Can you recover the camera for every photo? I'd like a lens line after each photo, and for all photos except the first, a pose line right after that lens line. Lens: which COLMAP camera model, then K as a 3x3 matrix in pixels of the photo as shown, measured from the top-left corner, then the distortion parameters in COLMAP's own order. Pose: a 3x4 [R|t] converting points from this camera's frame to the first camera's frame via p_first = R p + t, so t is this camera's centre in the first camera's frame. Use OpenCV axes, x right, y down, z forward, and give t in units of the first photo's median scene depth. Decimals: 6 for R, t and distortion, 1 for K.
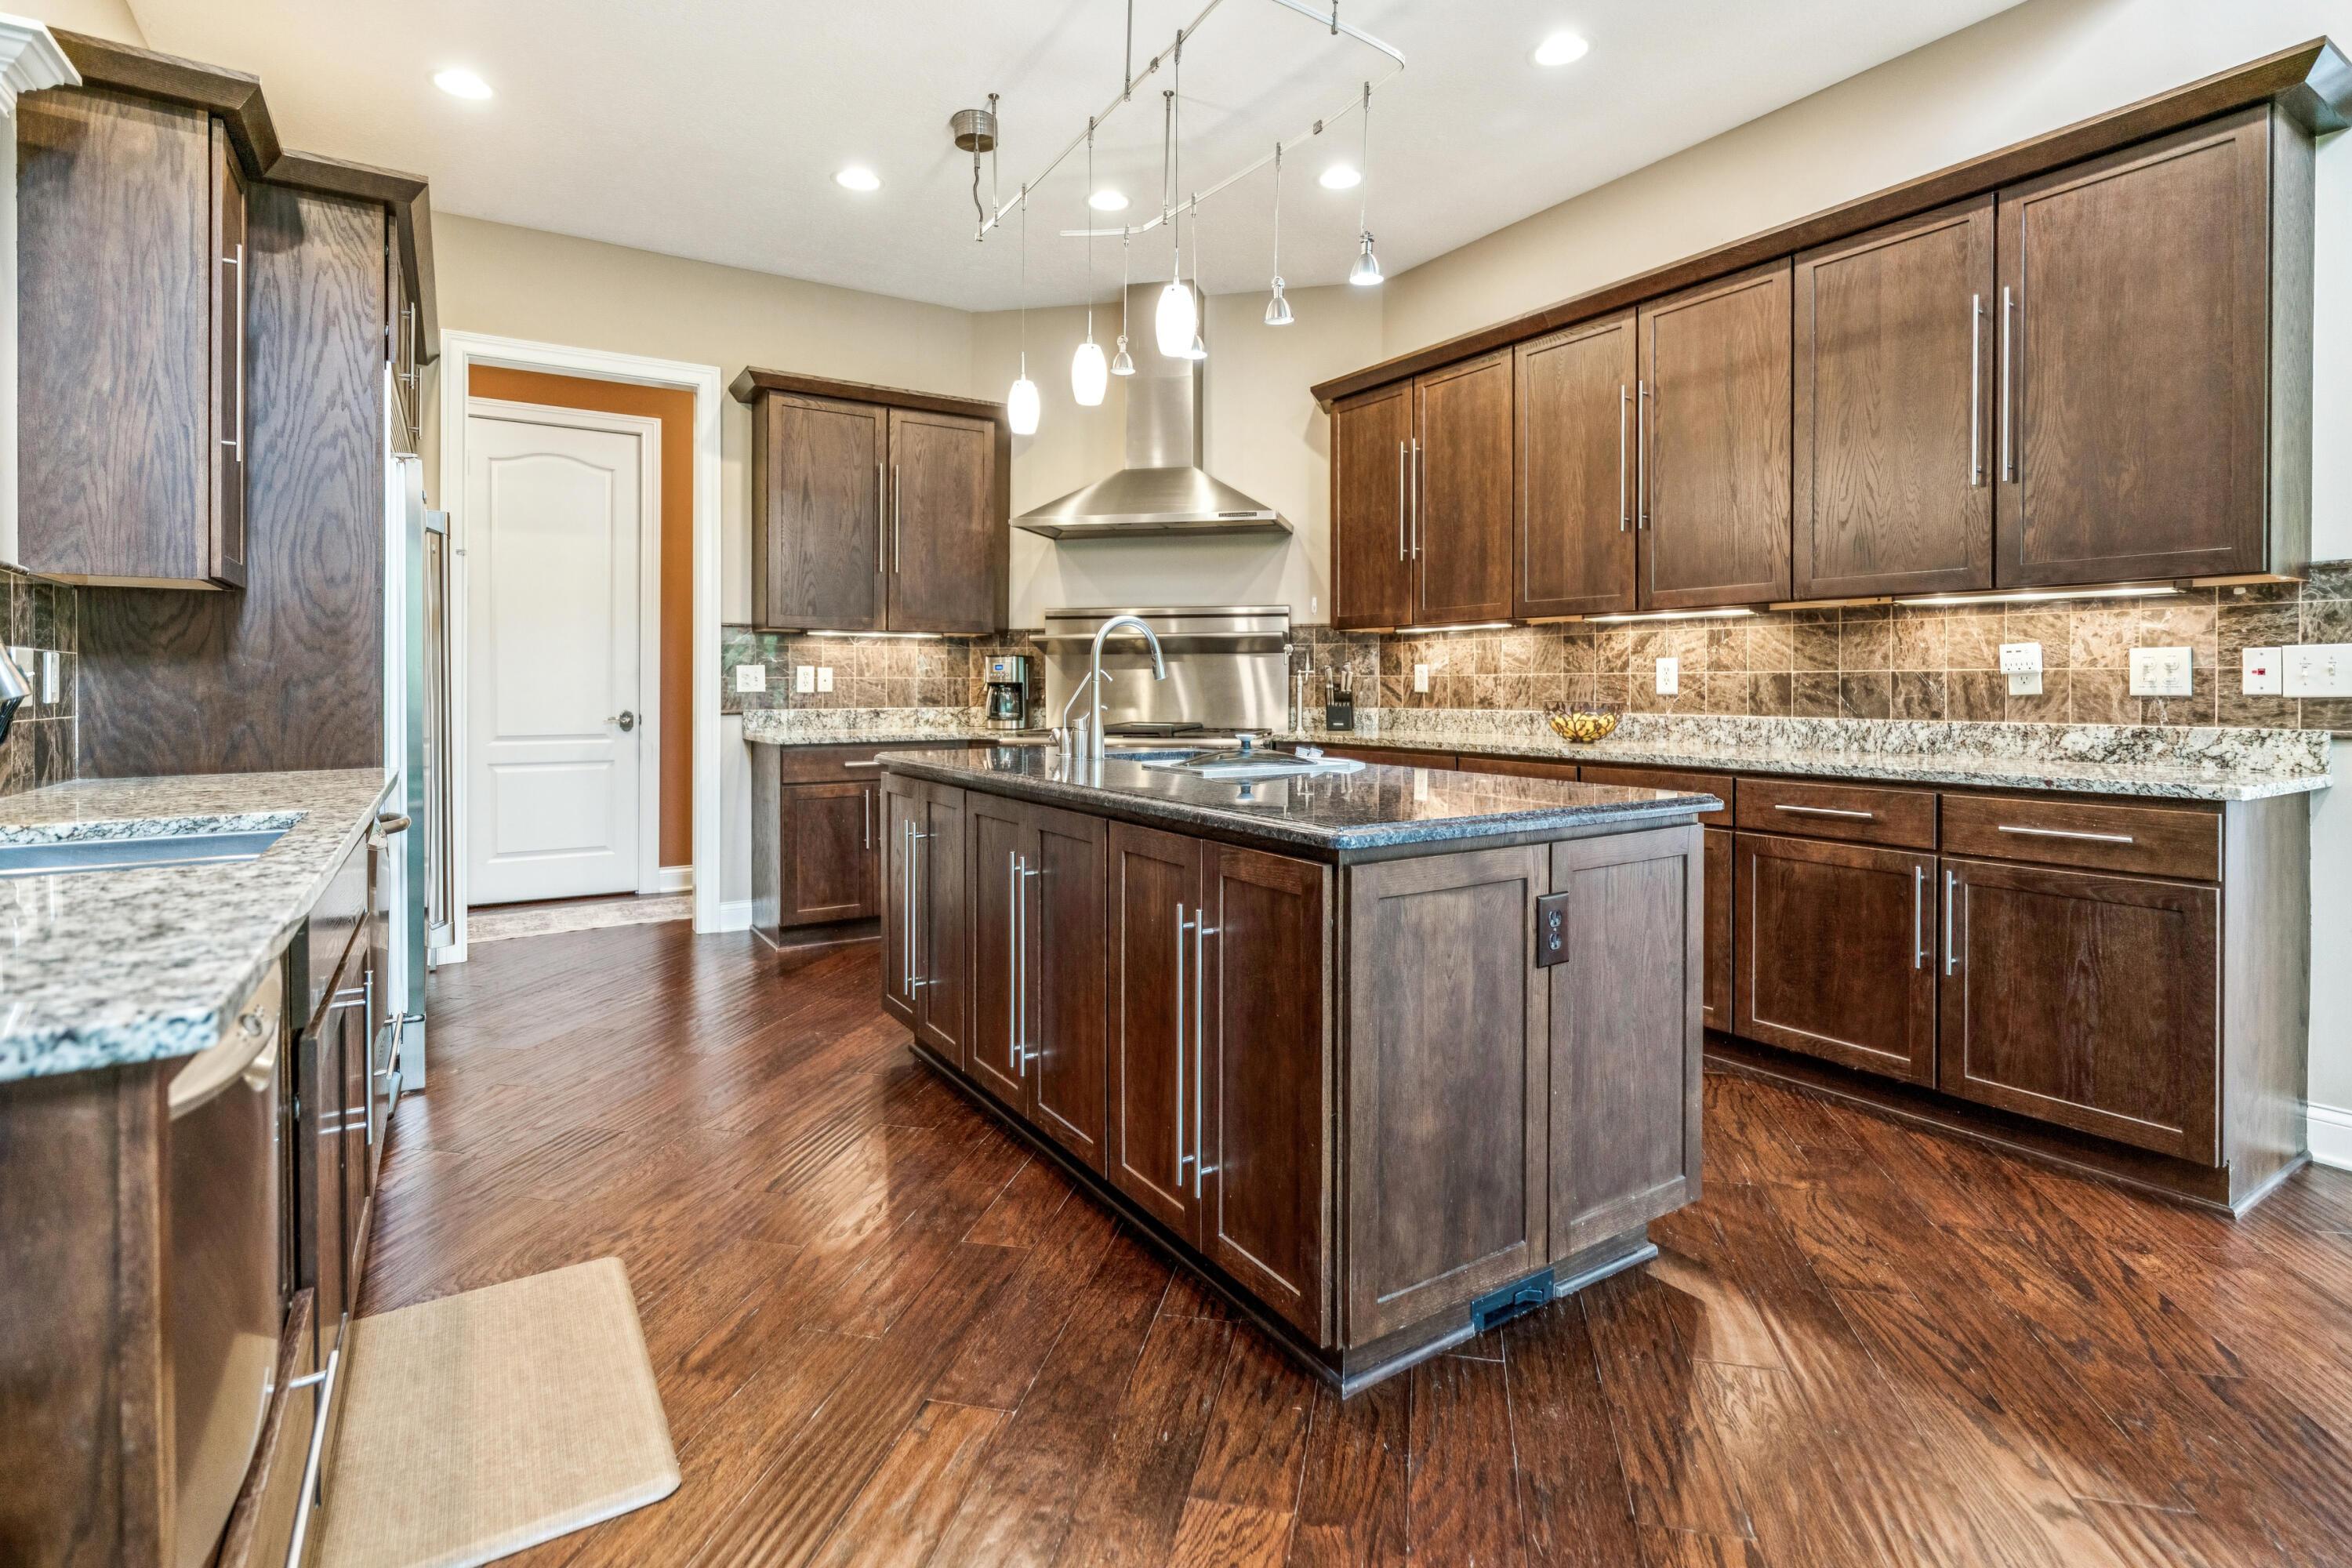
lens RADIAL K [[1138.4, 0, 1175.5], [0, 1138.4, 672.4], [0, 0, 1]] dist [0.002027, -0.000066]
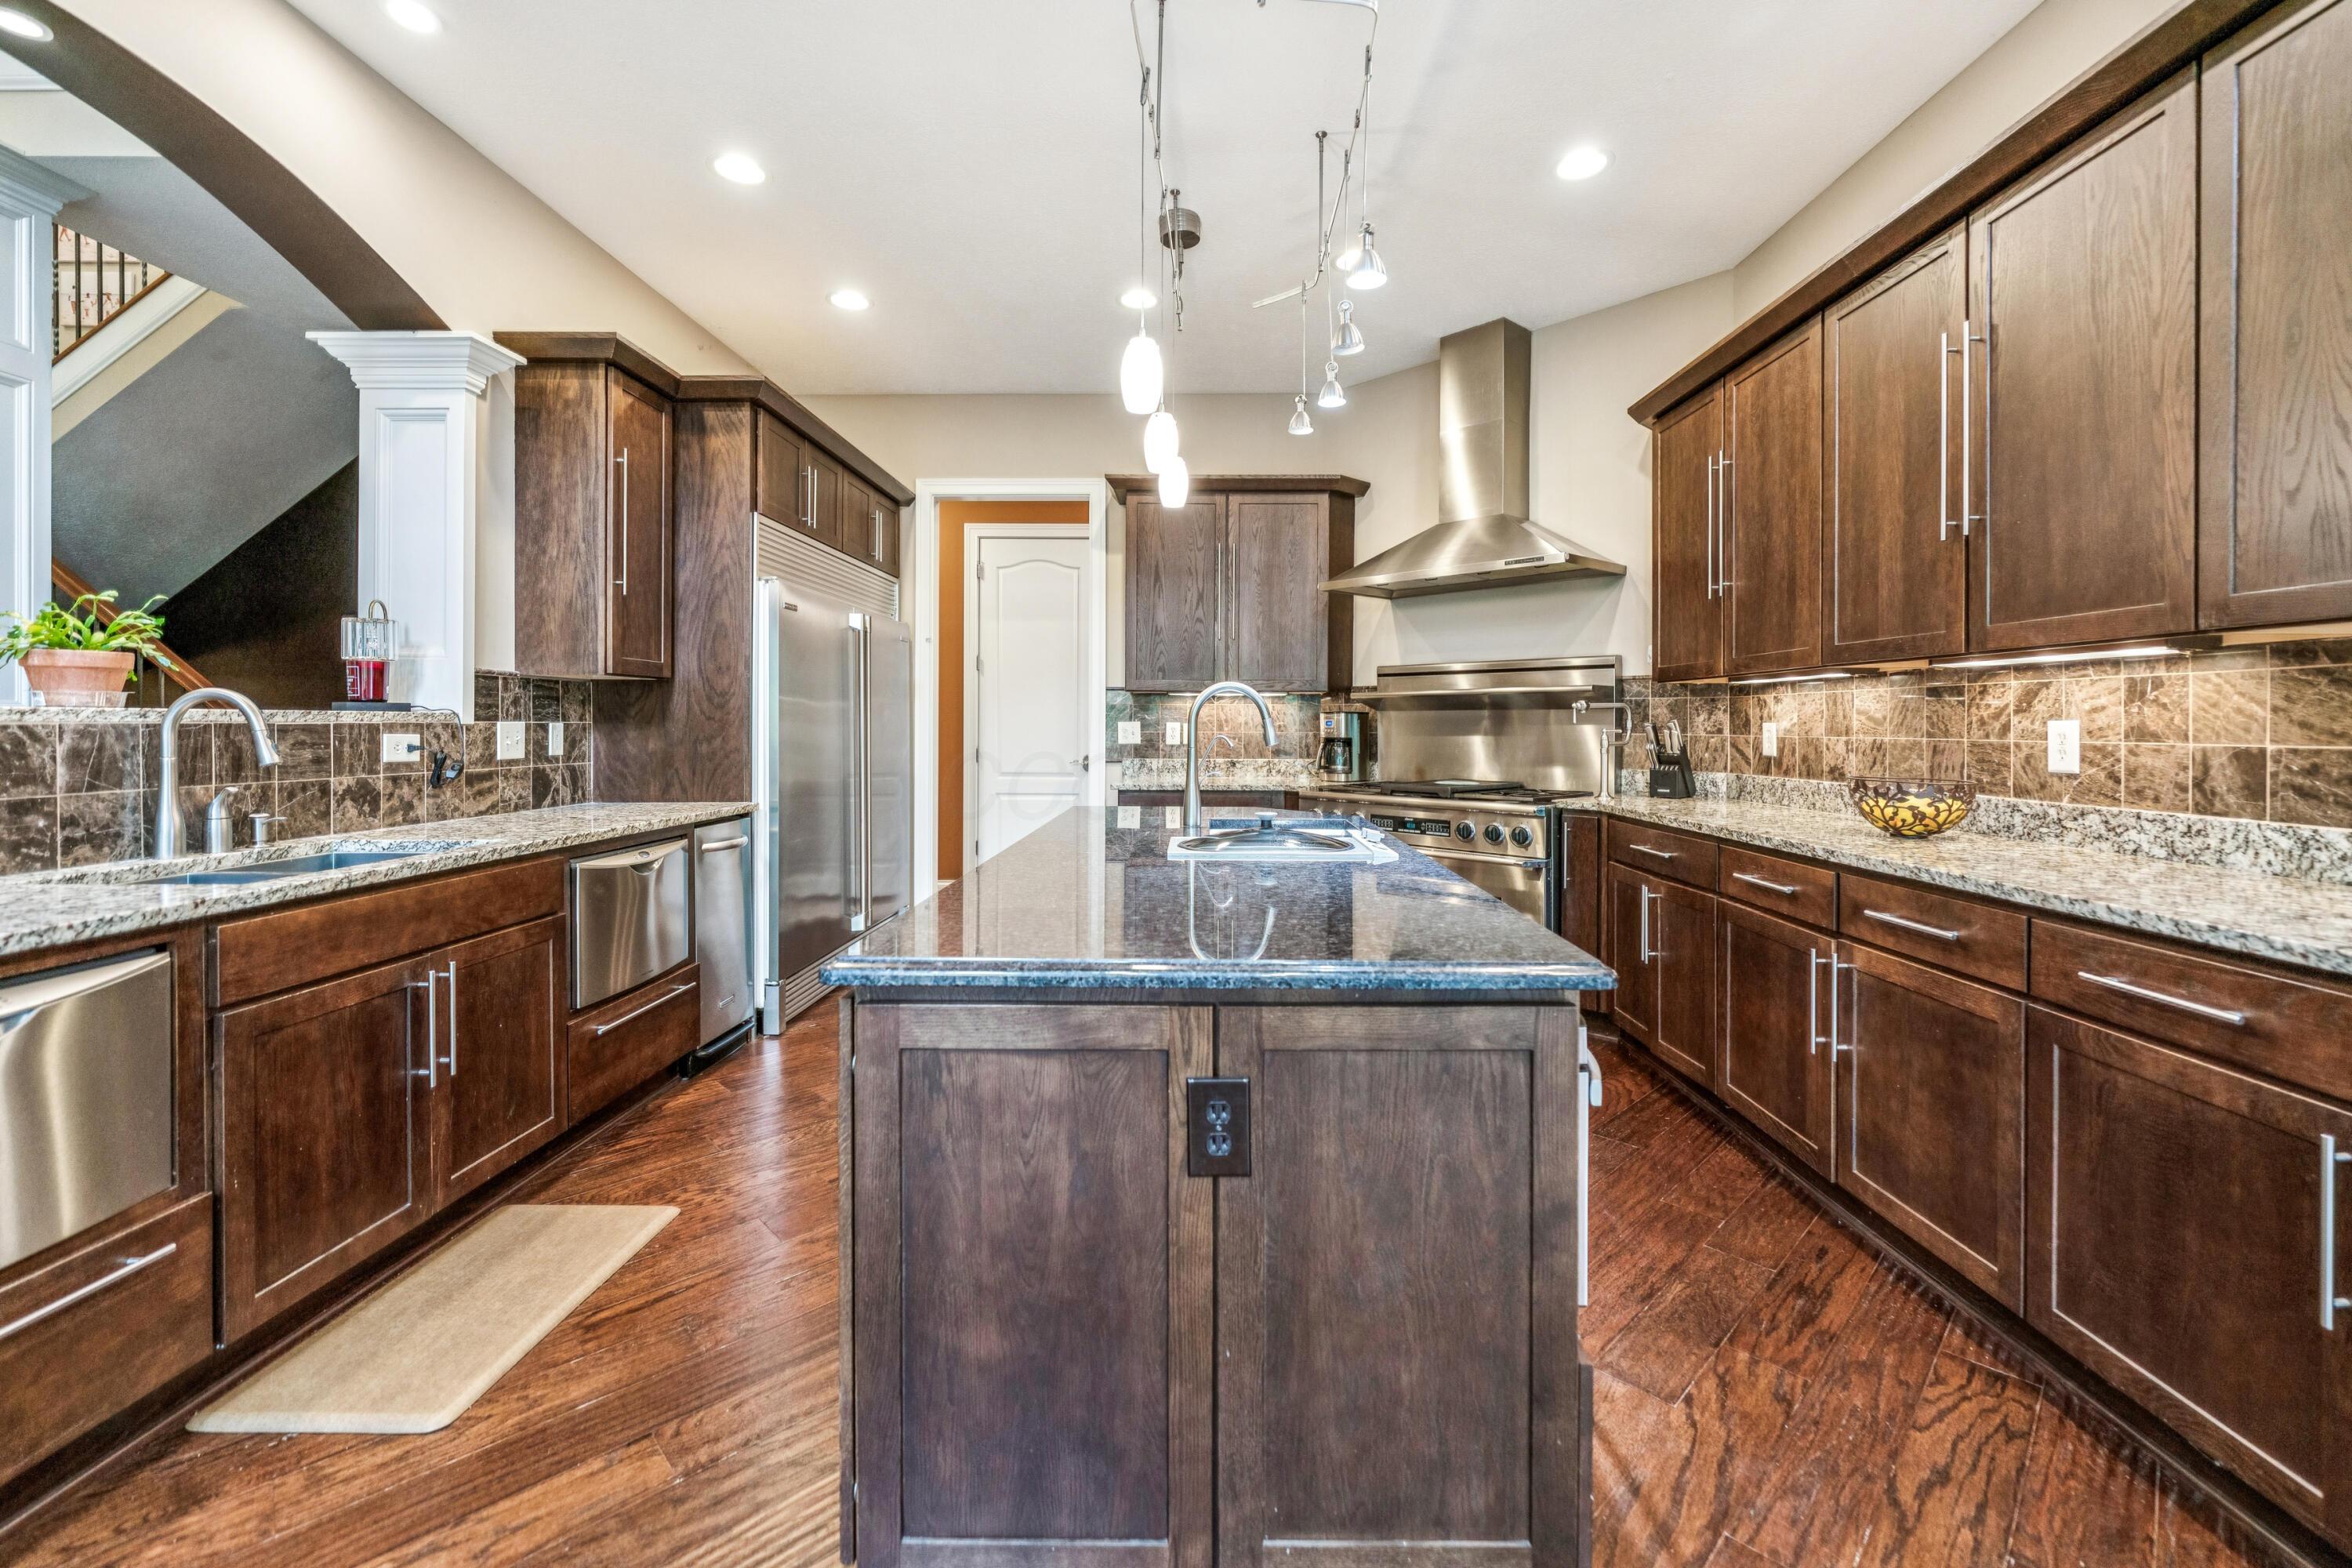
lens RADIAL K [[967.5, 0, 1185.8], [0, 967.5, 716.2], [0, 0, 1]] dist [-0.000883, 0.000499]
pose [[0.833036, -0.001581, -0.553217, 0.323543], [0.002711, 0.999996, 0.001224, -0.017493], [0.553212, -0.002520, 0.833037, 0.237305]]
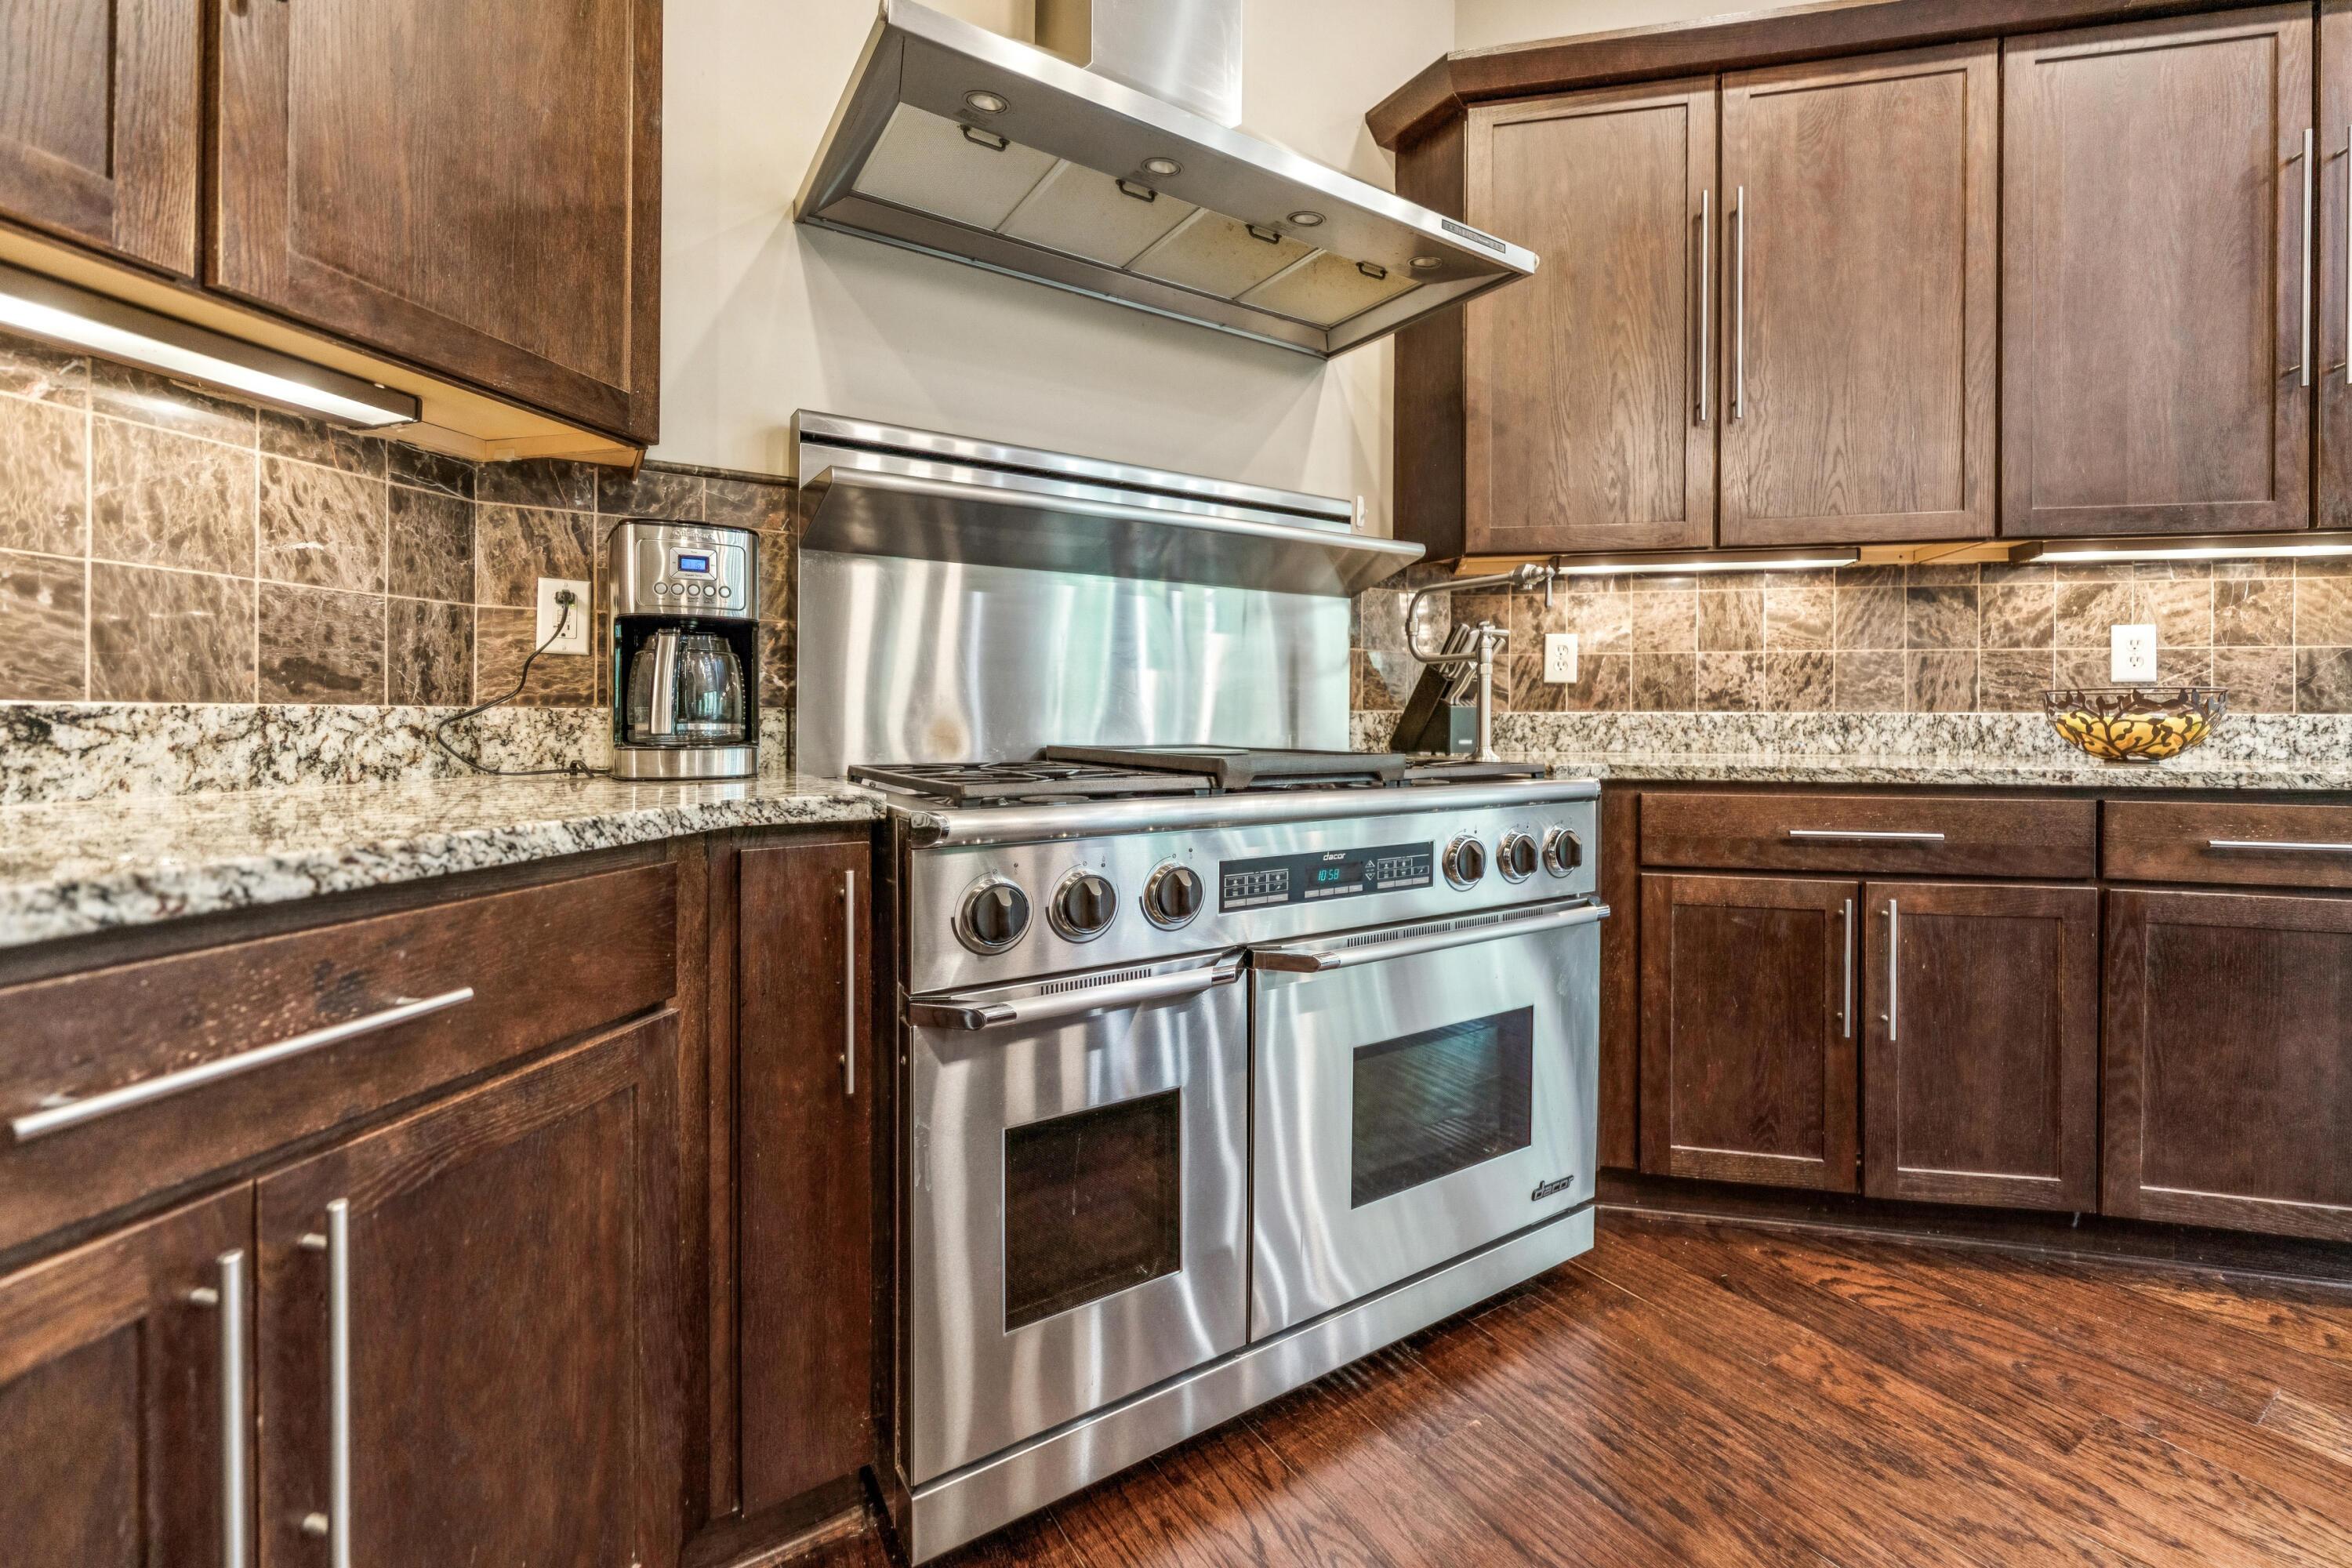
lens RADIAL K [[967.5, 0, 1185.8], [0, 967.5, 716.2], [0, 0, 1]] dist [-0.000883, 0.000499]
pose [[0.708358, 0.003213, 0.705846, -0.330461], [-0.012776, 0.999884, 0.008270, 0.041639], [-0.705738, -0.014876, 0.708317, 1.018463]]
